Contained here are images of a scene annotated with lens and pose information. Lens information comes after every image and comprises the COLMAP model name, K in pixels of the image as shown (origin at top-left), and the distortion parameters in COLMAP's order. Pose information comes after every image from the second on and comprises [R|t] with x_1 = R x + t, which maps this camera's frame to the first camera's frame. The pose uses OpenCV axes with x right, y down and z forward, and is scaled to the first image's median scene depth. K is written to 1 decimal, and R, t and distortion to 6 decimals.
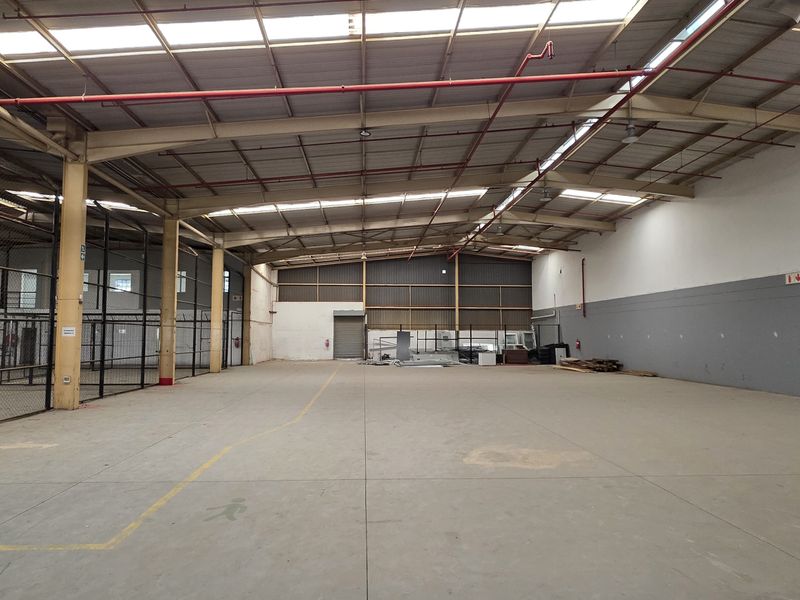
lens RADIAL K [[512.9, 0, 400.0], [0, 512.9, 300.0], [0, 0, 1]] dist [0.027372, -0.000901]
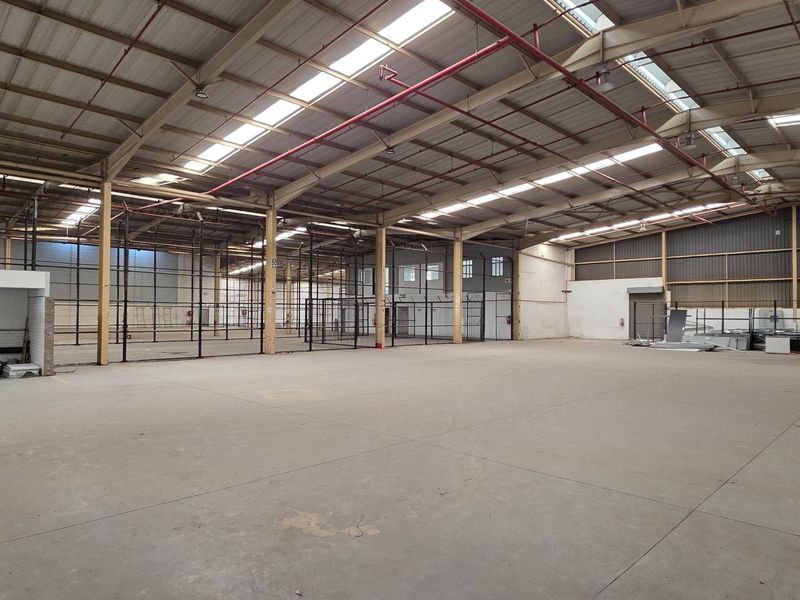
lens RADIAL K [[512.9, 0, 400.0], [0, 512.9, 300.0], [0, 0, 1]] dist [0.027372, -0.000901]
pose [[0.683216, -0.016543, -0.730029, 0.339725], [0.046223, 0.998718, 0.020627, 0.005008], [0.728752, -0.047837, 0.683105, 0.056916]]
